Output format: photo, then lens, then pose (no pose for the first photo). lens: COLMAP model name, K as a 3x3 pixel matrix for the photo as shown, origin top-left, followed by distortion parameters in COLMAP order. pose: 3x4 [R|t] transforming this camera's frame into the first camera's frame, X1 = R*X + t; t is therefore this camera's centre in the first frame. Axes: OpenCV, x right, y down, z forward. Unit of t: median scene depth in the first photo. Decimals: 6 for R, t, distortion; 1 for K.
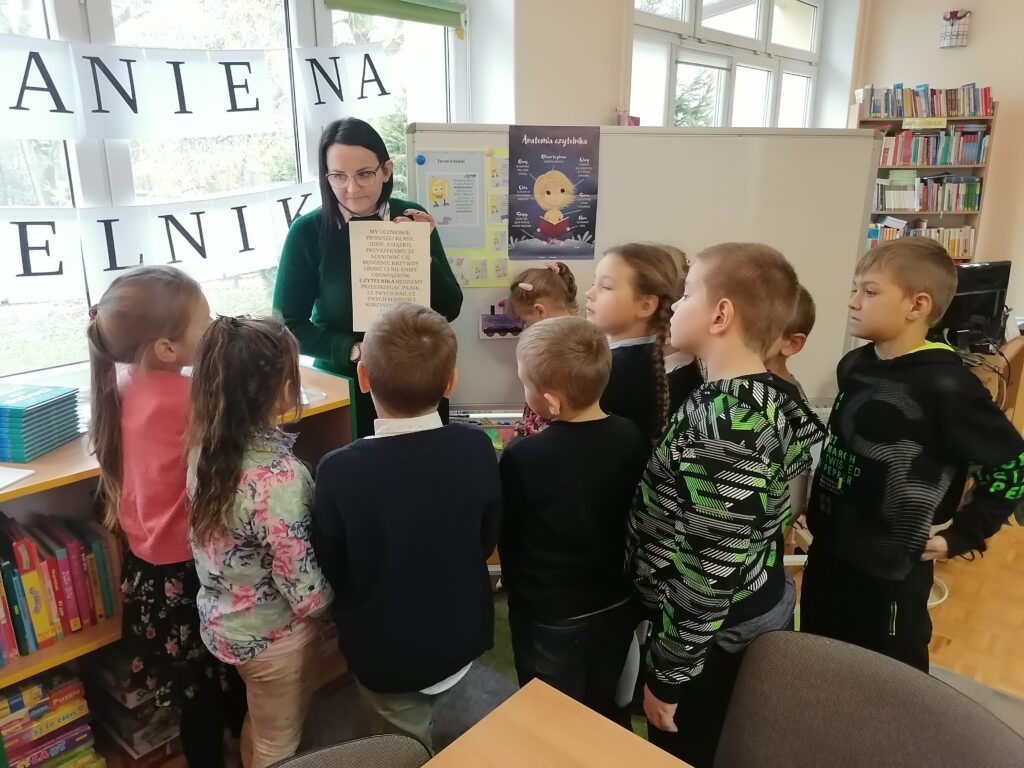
lens RADIAL K [[756.9, 0, 507.2], [0, 756.9, 385.4], [0, 0, 1]] dist [0.076312, -0.090808]
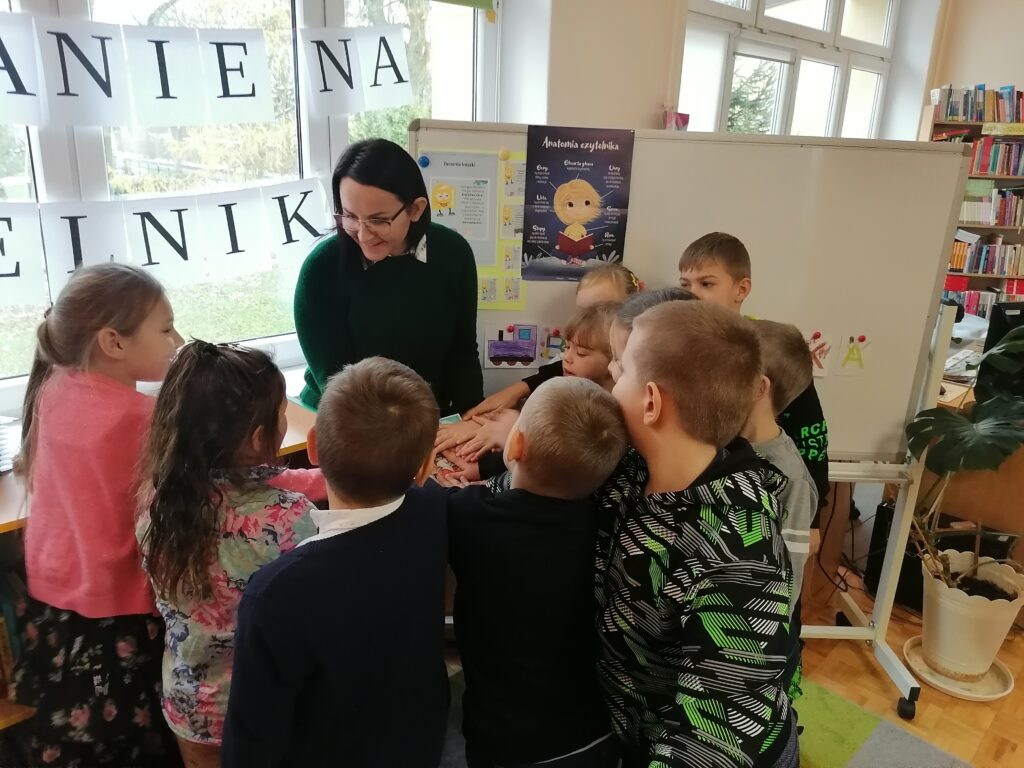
lens RADIAL K [[759.3, 0, 505.1], [0, 759.3, 384.1], [0, 0, 1]] dist [0.062730, -0.066003]
pose [[0.997203, 0.051984, -0.053704, 0.034582], [-0.051138, 0.998547, 0.017004, -0.057081], [0.054510, -0.014210, 0.998412, 0.121856]]
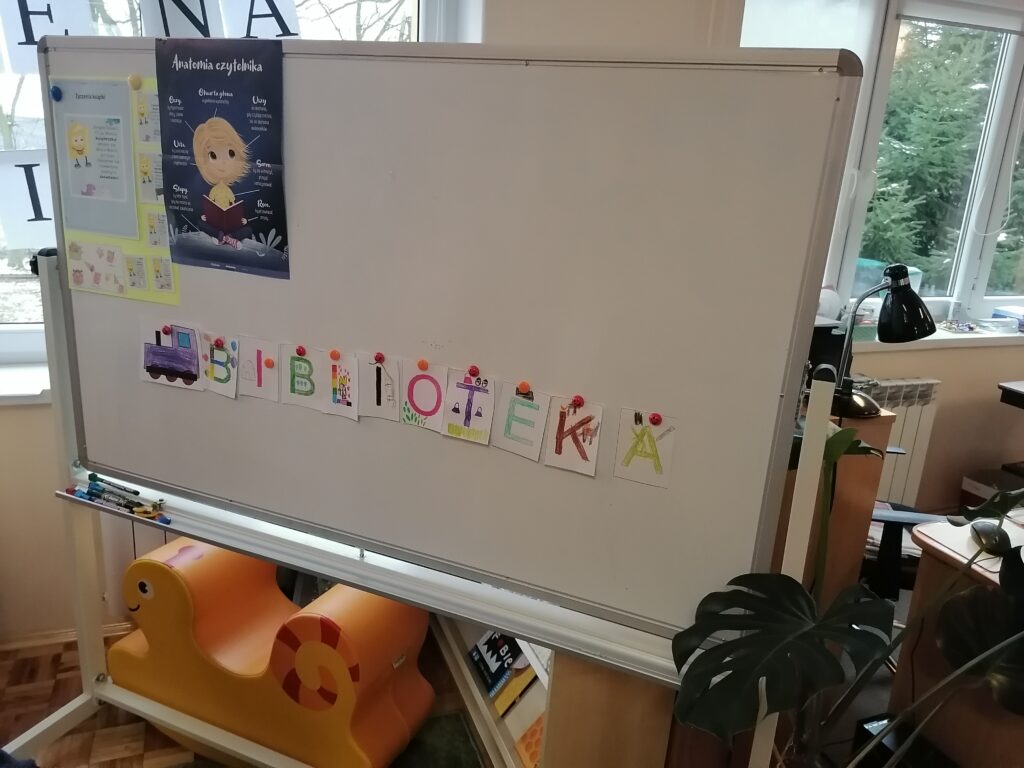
lens RADIAL K [[756.9, 0, 507.2], [0, 756.9, 385.4], [0, 0, 1]] dist [0.076312, -0.090808]
pose [[0.876299, 0.182370, -0.445915, 0.511093], [-0.191799, 0.981132, 0.024345, -0.128373], [0.441942, 0.064192, 0.894744, 0.544279]]
